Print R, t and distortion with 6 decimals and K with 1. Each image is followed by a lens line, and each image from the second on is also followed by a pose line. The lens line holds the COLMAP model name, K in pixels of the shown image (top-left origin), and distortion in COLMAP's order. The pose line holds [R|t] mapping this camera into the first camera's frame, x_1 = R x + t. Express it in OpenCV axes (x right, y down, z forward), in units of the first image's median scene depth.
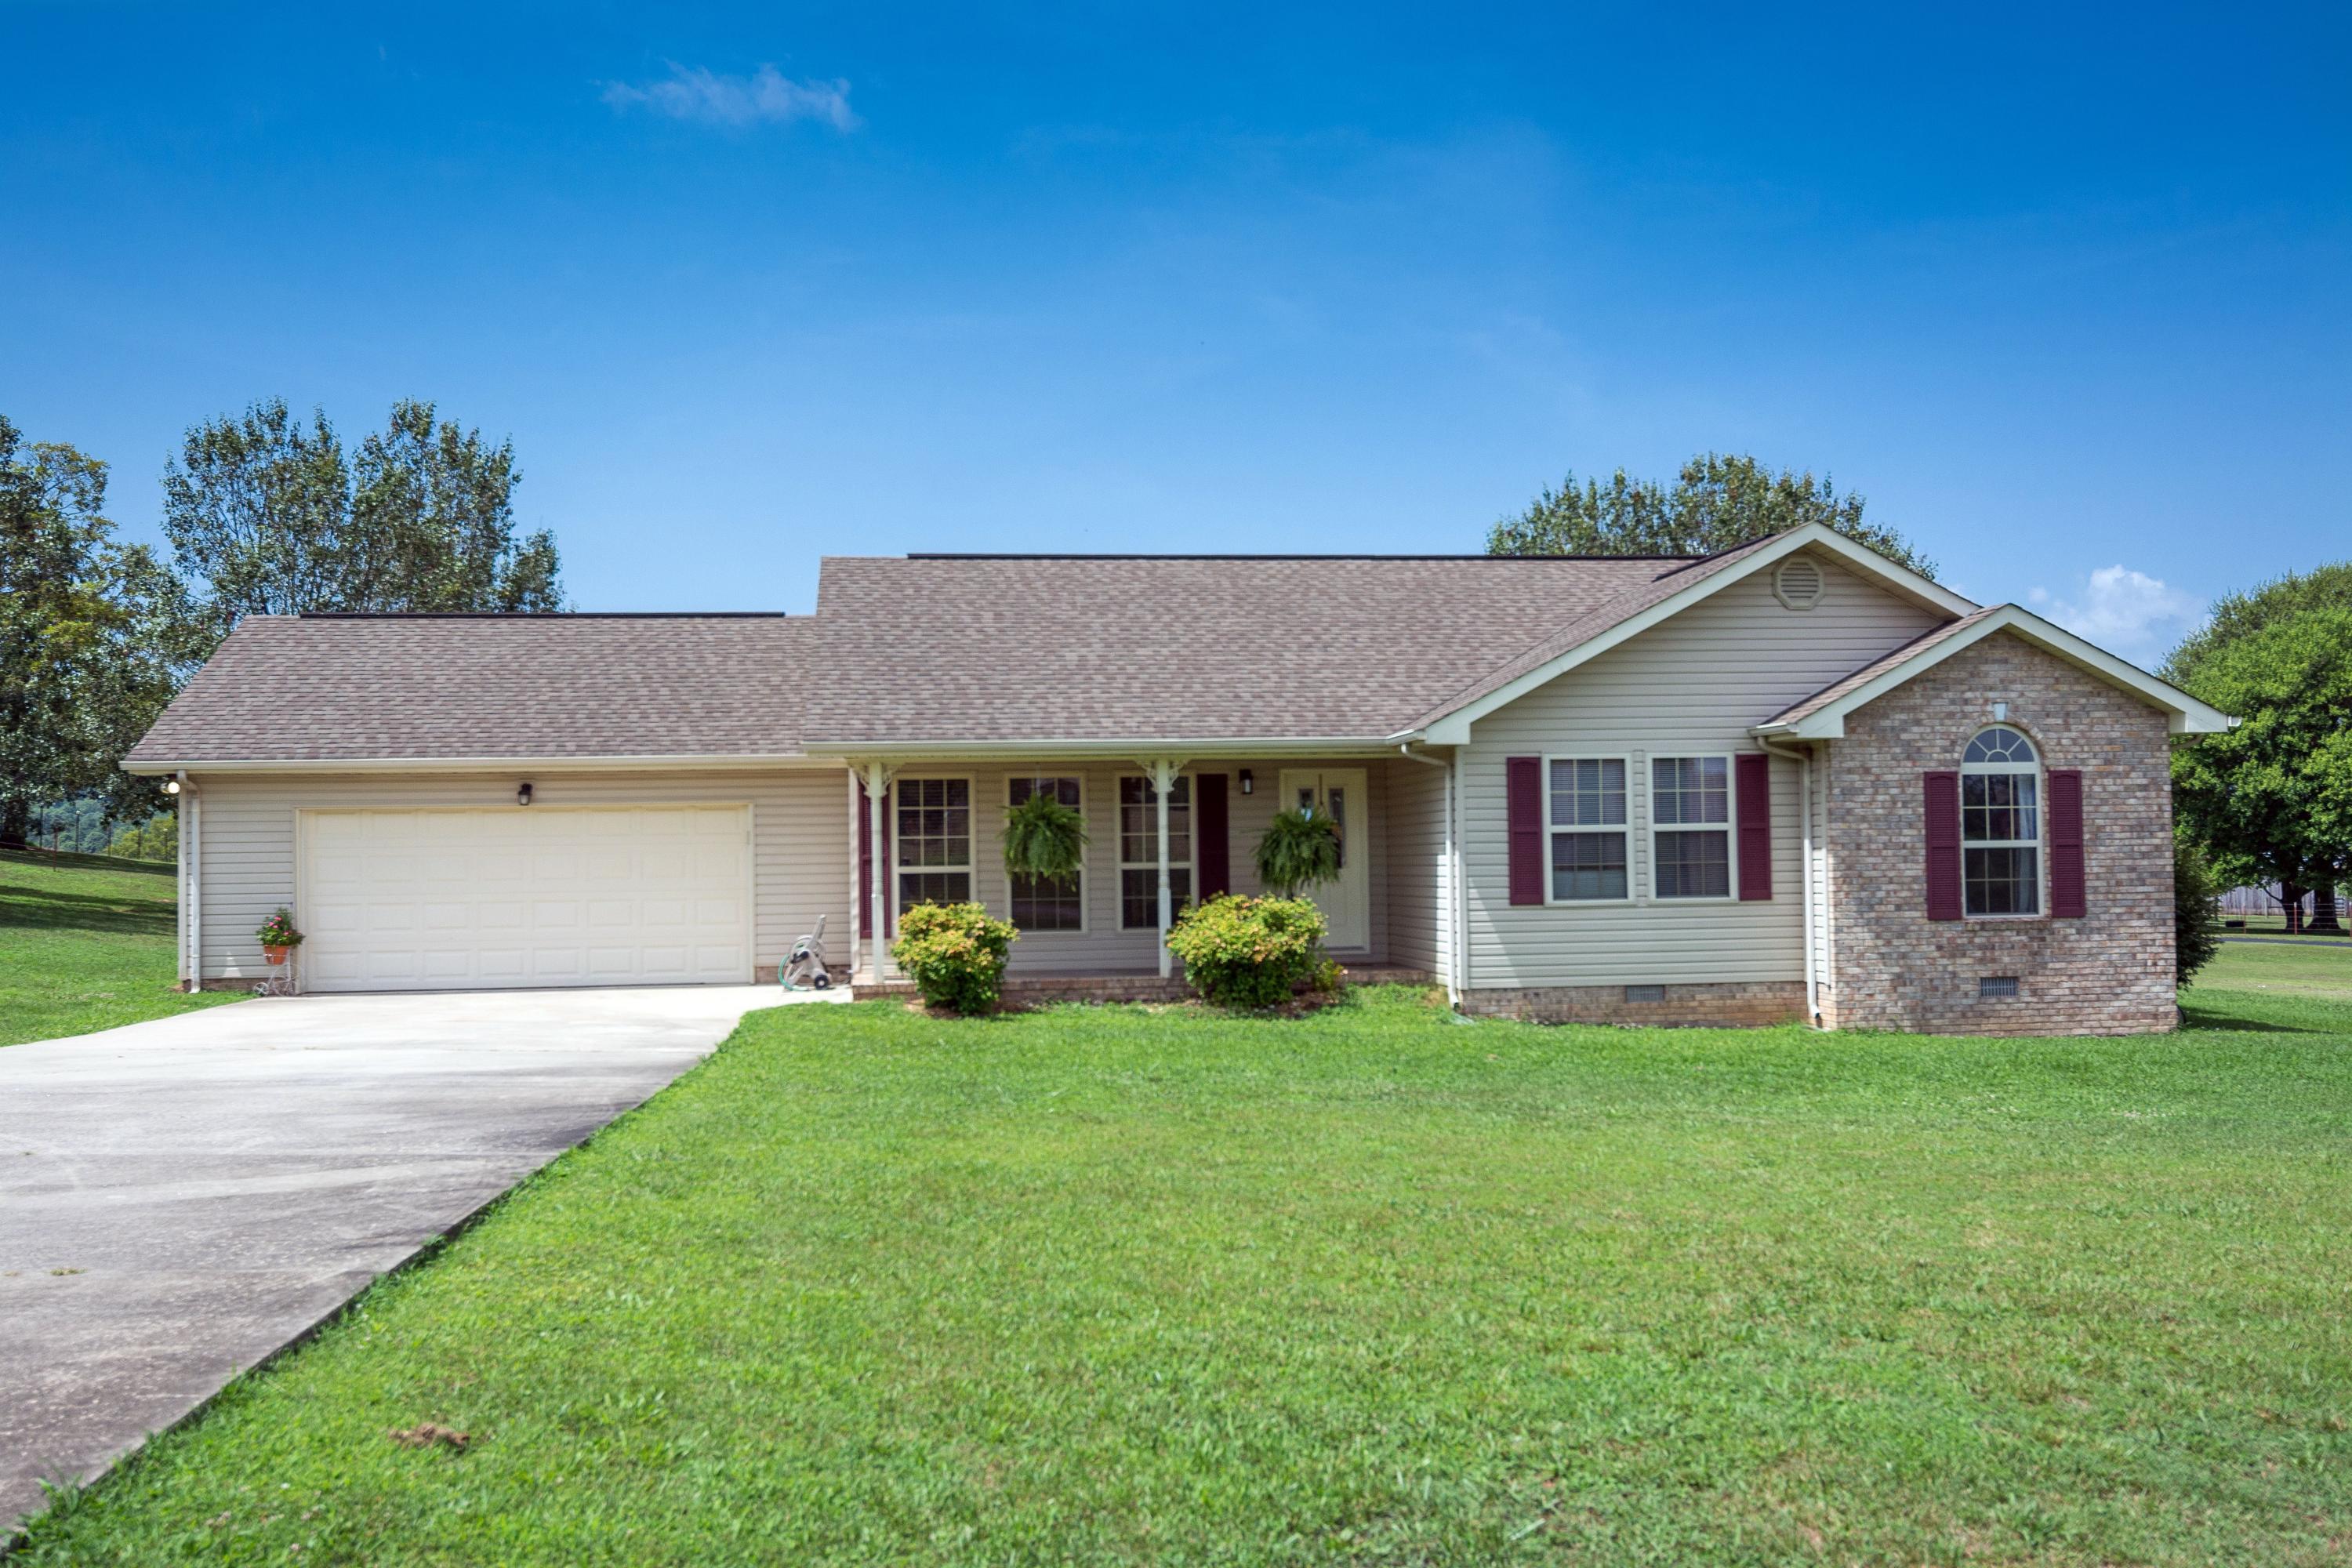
lens RADIAL K [[1947.1, 0, 1173.9], [0, 1947.1, 781.4], [0, 0, 1]] dist [0.012499, -0.025867]
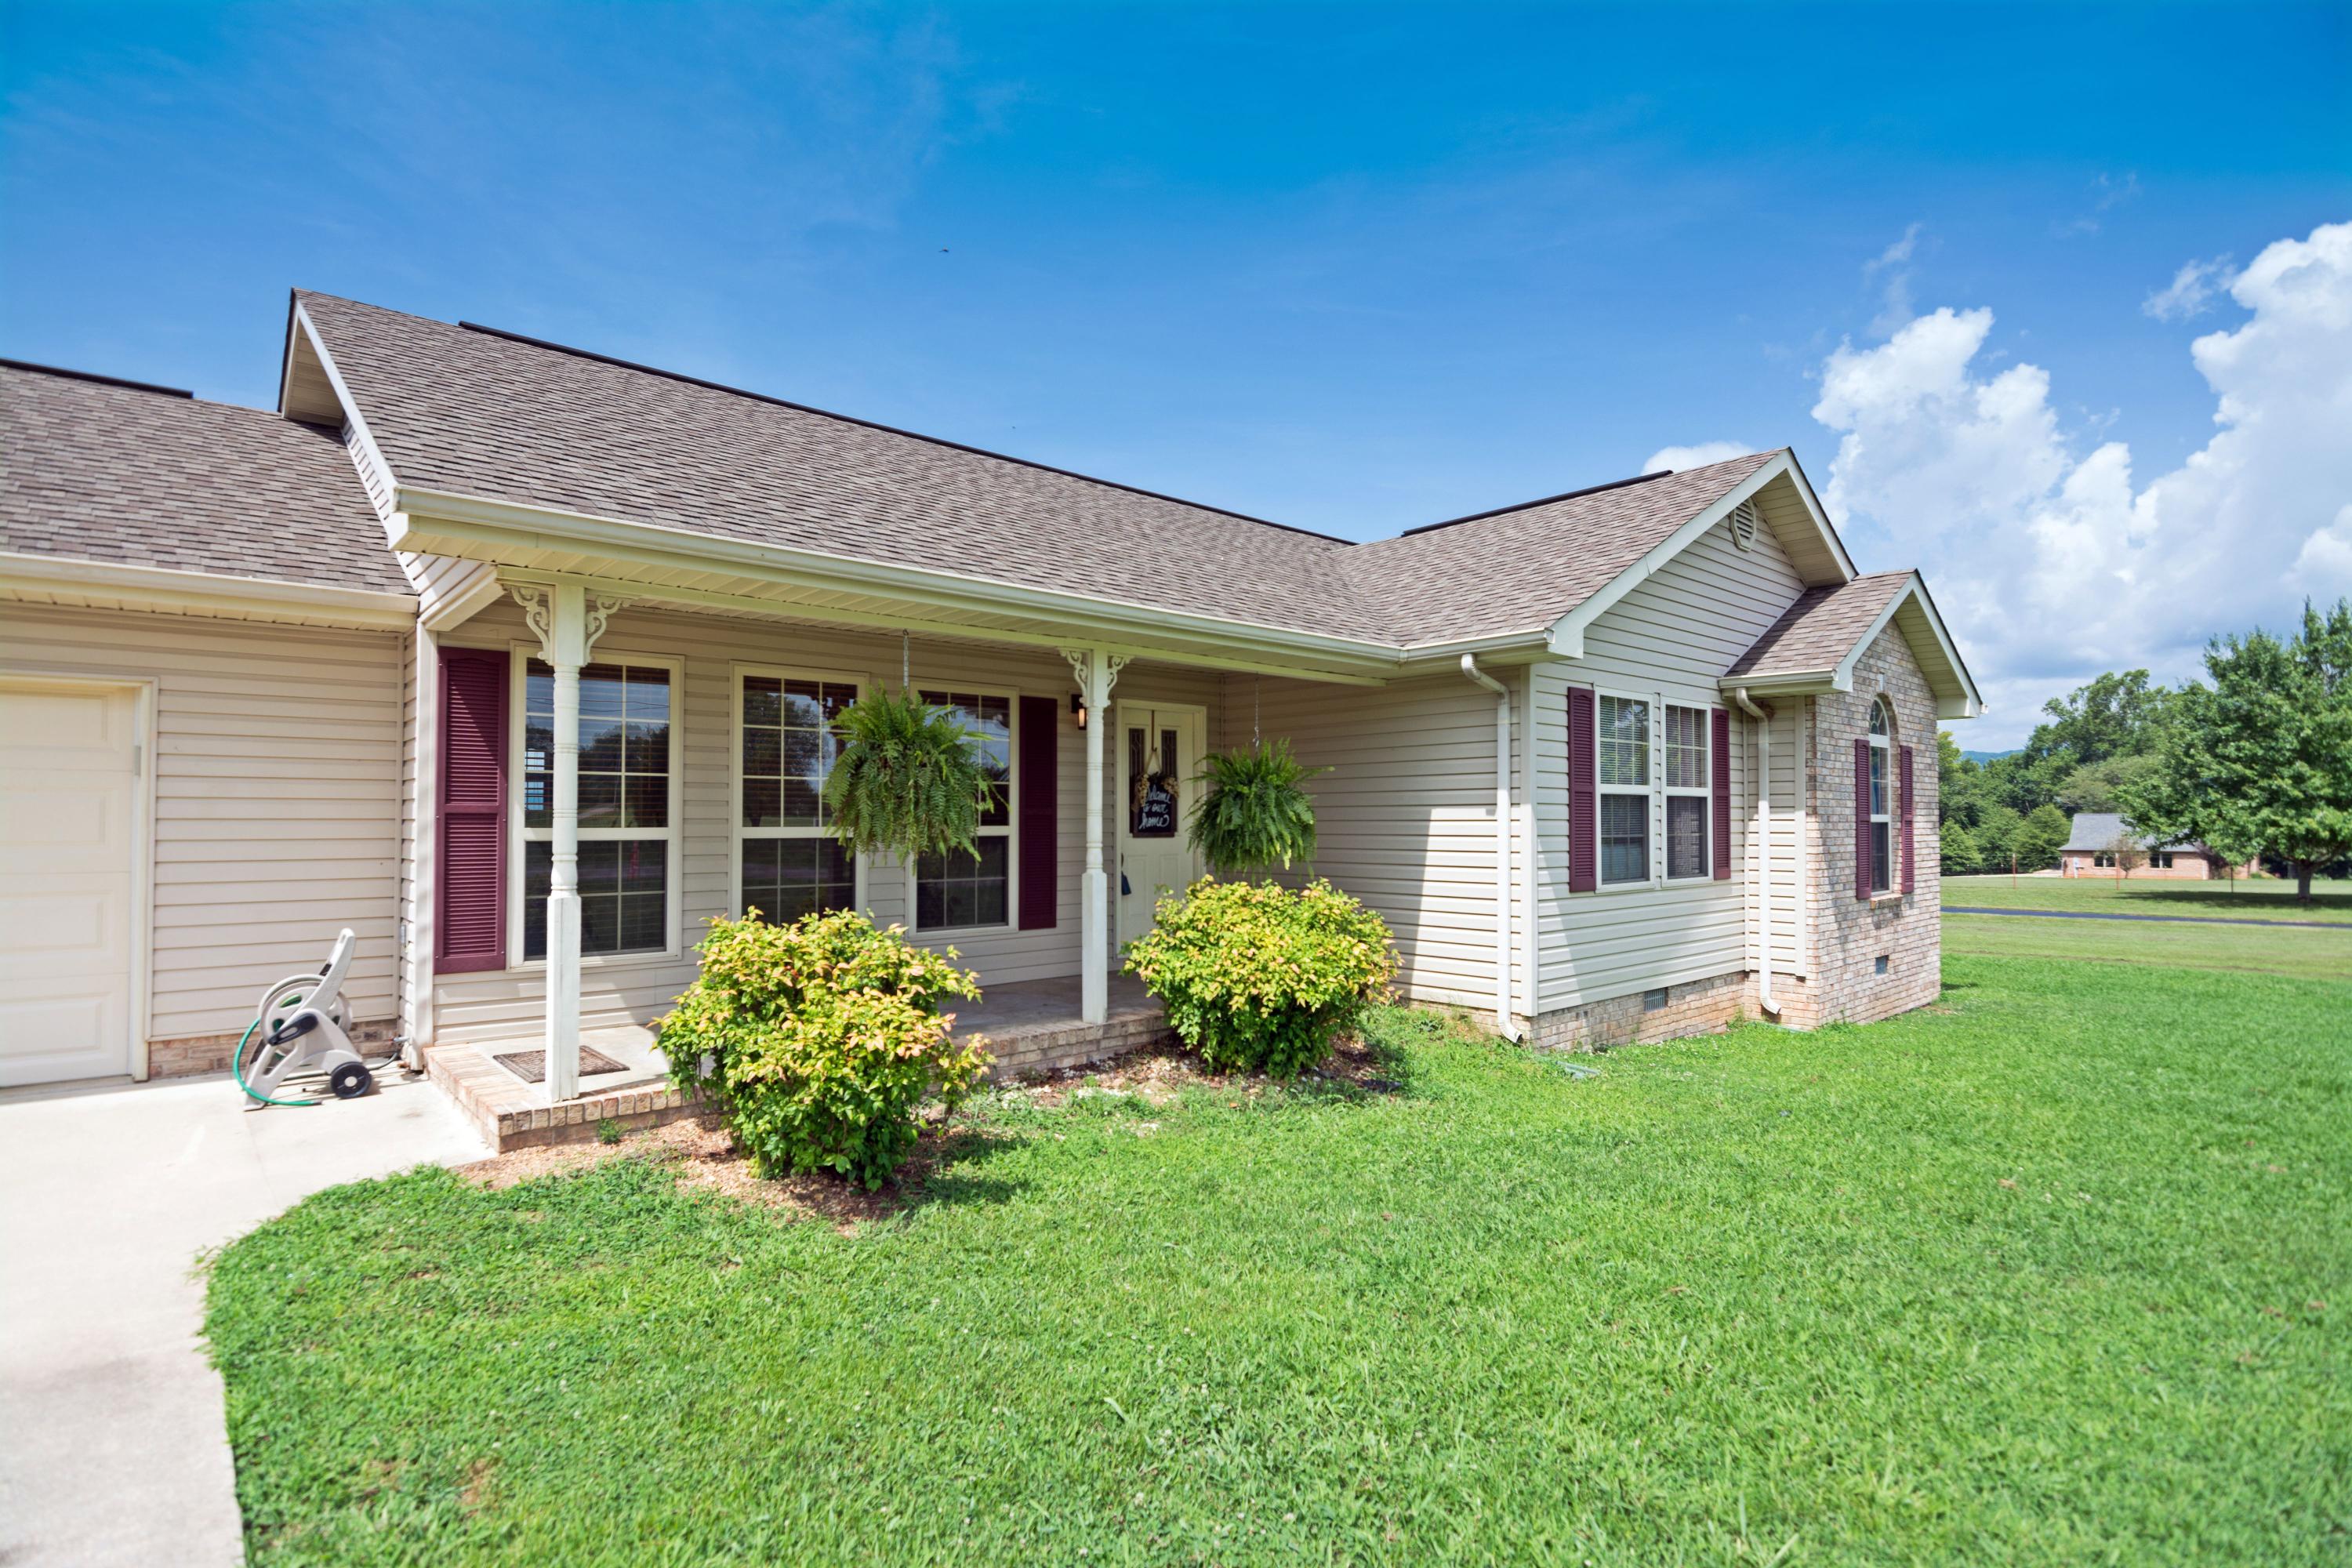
lens RADIAL K [[1153.8, 0, 1183.9], [0, 1153.8, 794.6], [0, 0, 1]] dist [0.002205, -0.006328]
pose [[0.838745, 0.027929, 0.543808, -0.174131], [-0.034654, 0.999397, 0.002121, 0.030605], [-0.543421, -0.020624, 0.839207, 0.700897]]
